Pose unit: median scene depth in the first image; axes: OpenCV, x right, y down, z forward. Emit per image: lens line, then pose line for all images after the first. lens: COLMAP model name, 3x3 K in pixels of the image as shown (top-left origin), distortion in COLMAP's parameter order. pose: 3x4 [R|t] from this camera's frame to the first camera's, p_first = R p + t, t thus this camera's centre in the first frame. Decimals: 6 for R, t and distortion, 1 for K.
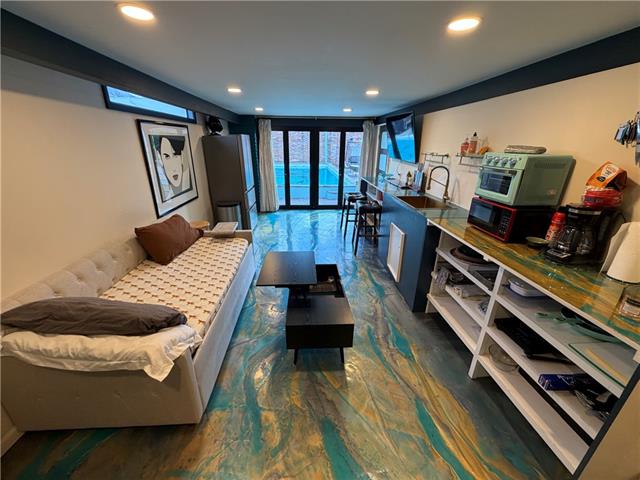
lens RADIAL K [[255.1, 0, 317.2], [0, 255.1, 238.6], [0, 0, 1]] dist [-0.001809, 0.000000]
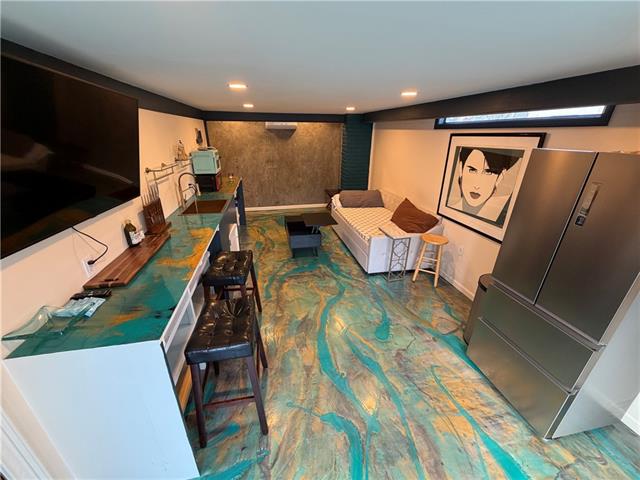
lens RADIAL K [[255.1, 0, 317.2], [0, 255.1, 238.6], [0, 0, 1]] dist [-0.001809, 0.000000]
pose [[-0.988605, 0.040653, -0.144942, 0.123539], [-0.069438, 0.731137, 0.678687, -0.808043], [0.133563, 0.681018, -0.719983, 1.953529]]
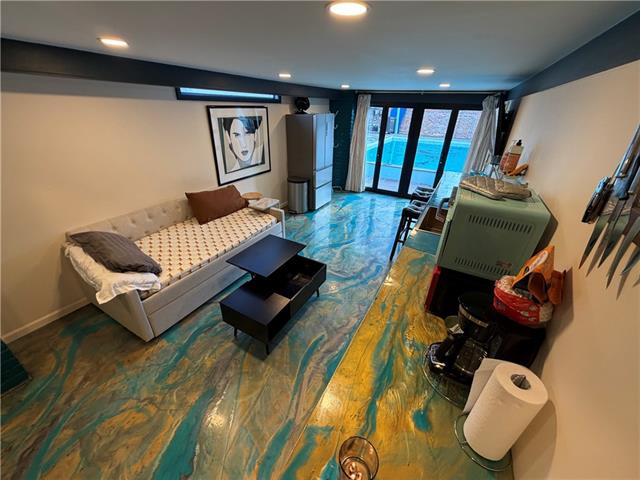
lens RADIAL K [[255.1, 0, 317.2], [0, 255.1, 238.6], [0, 0, 1]] dist [-0.001809, 0.000000]
pose [[0.846042, 0.261807, -0.464402, 0.457455], [-0.208384, 0.964209, 0.163942, -0.142335], [0.490702, -0.041928, 0.870318, 0.135230]]
